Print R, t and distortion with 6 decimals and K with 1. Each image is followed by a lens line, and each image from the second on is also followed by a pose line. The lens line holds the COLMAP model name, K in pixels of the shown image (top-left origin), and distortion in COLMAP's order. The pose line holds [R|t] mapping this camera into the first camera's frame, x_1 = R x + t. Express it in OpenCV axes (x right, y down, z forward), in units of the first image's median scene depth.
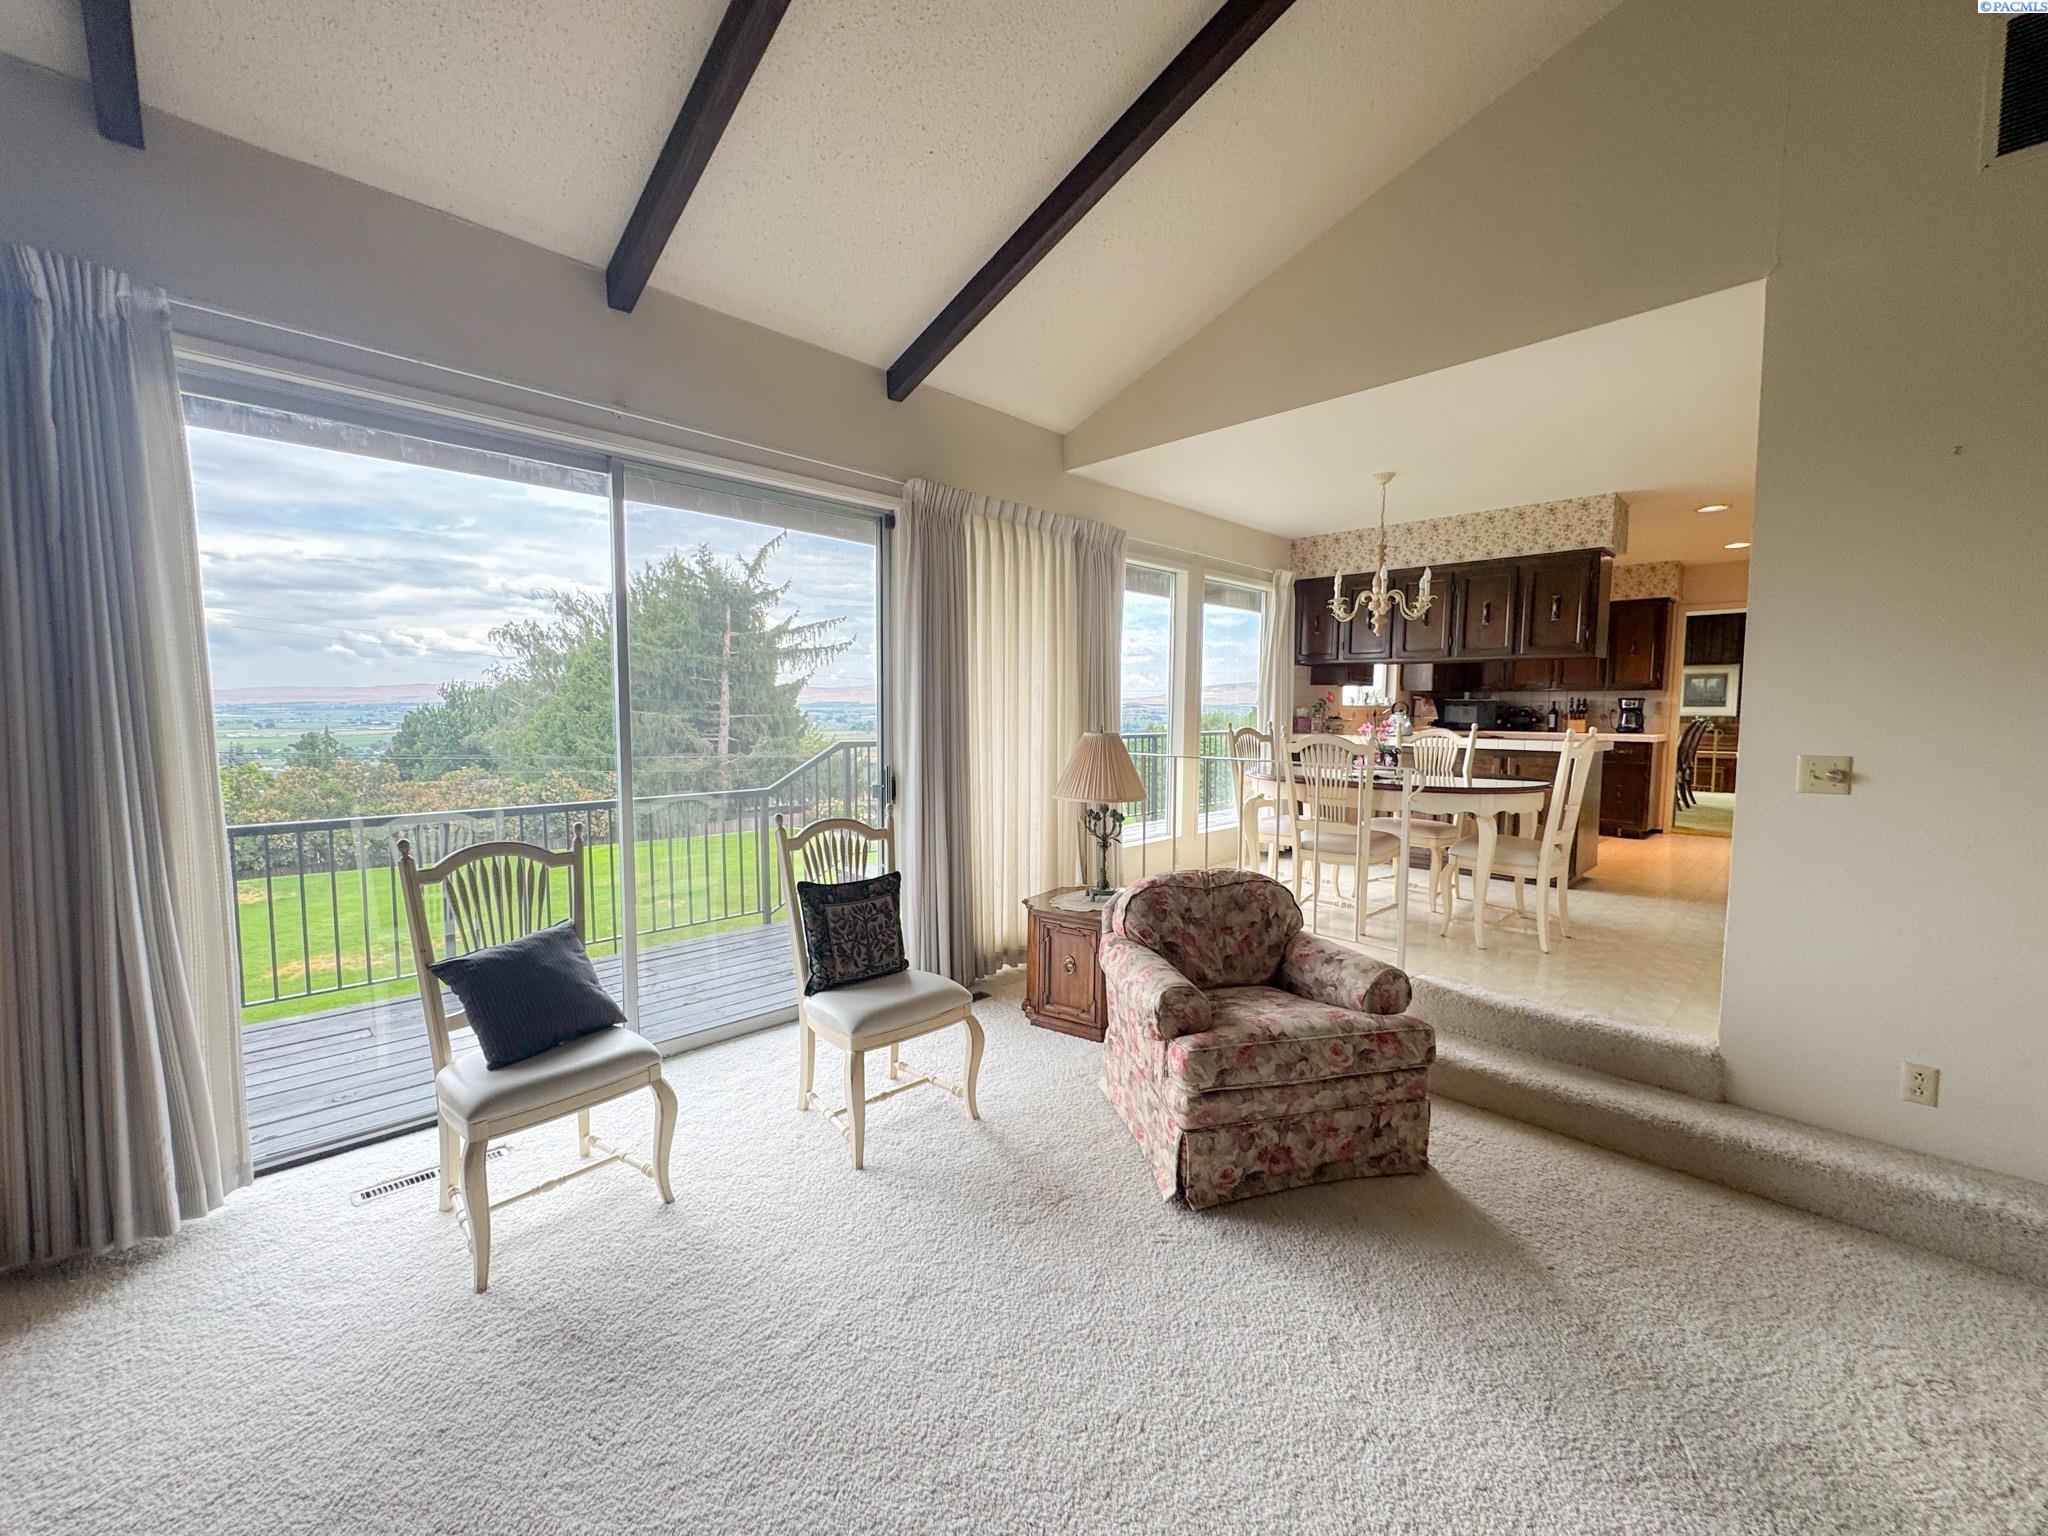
lens RADIAL K [[816.0, 0, 1024.0], [0, 816.0, 768.0], [0, 0, 1]] dist [-0.001775, 0.000052]
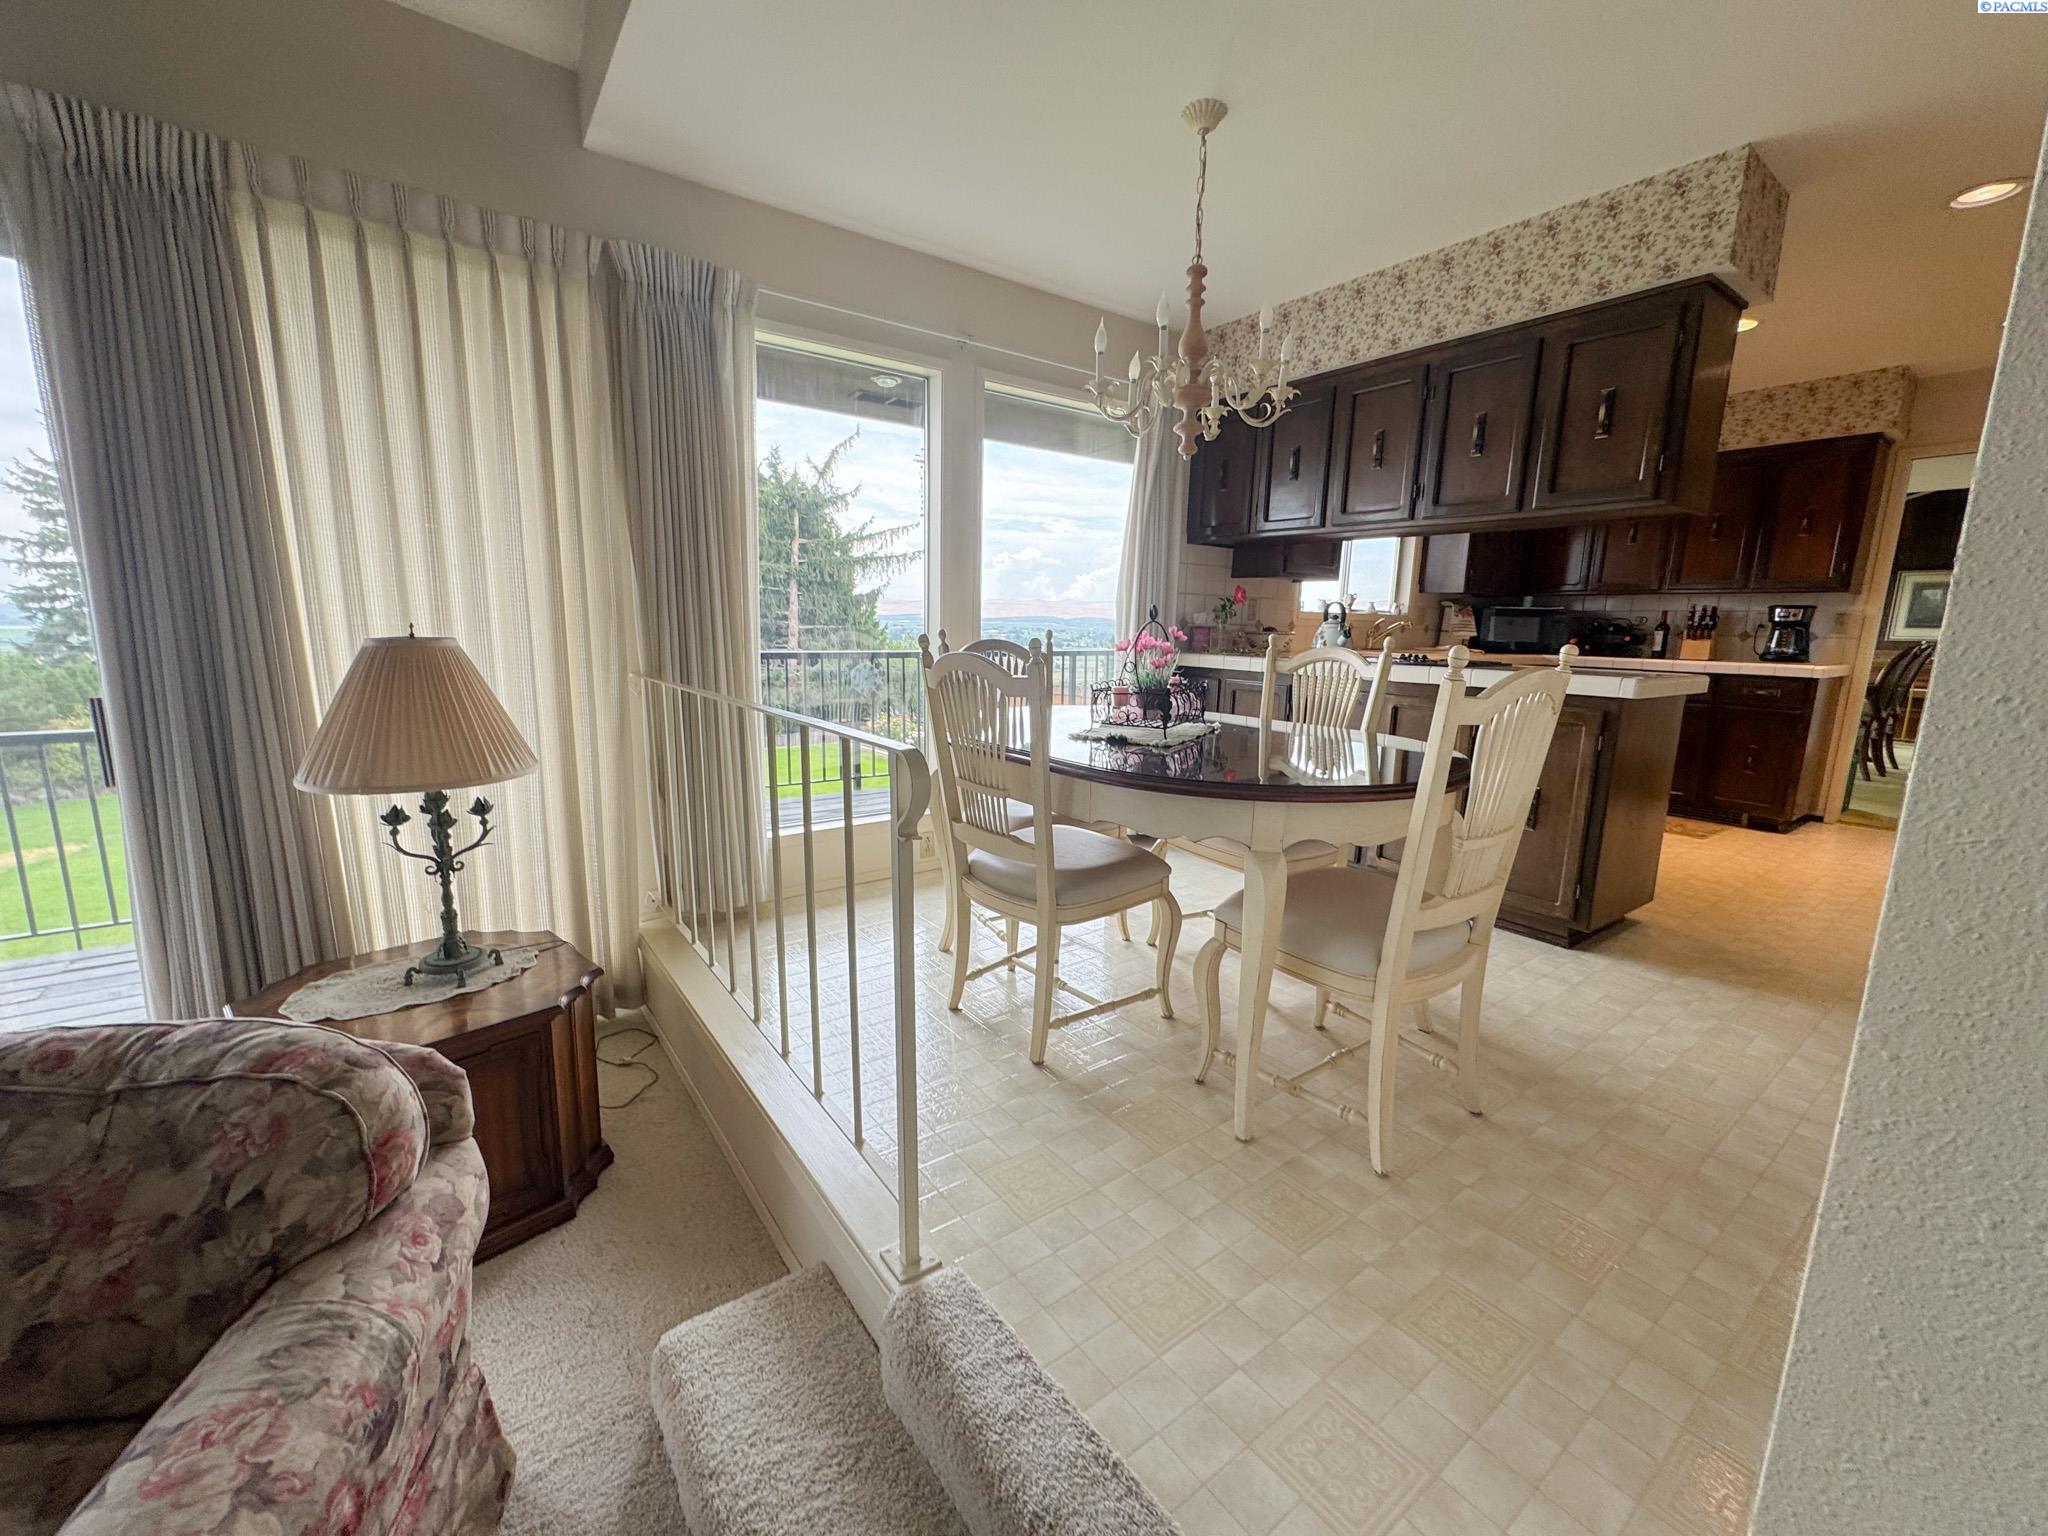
lens RADIAL K [[816.0, 0, 1024.0], [0, 816.0, 768.0], [0, 0, 1]] dist [-0.001775, 0.000052]
pose [[0.989047, 0.038335, -0.142533, 0.267983], [-0.023632, 0.994354, 0.103449, -0.013399], [0.145694, -0.098948, 0.984369, 0.301552]]
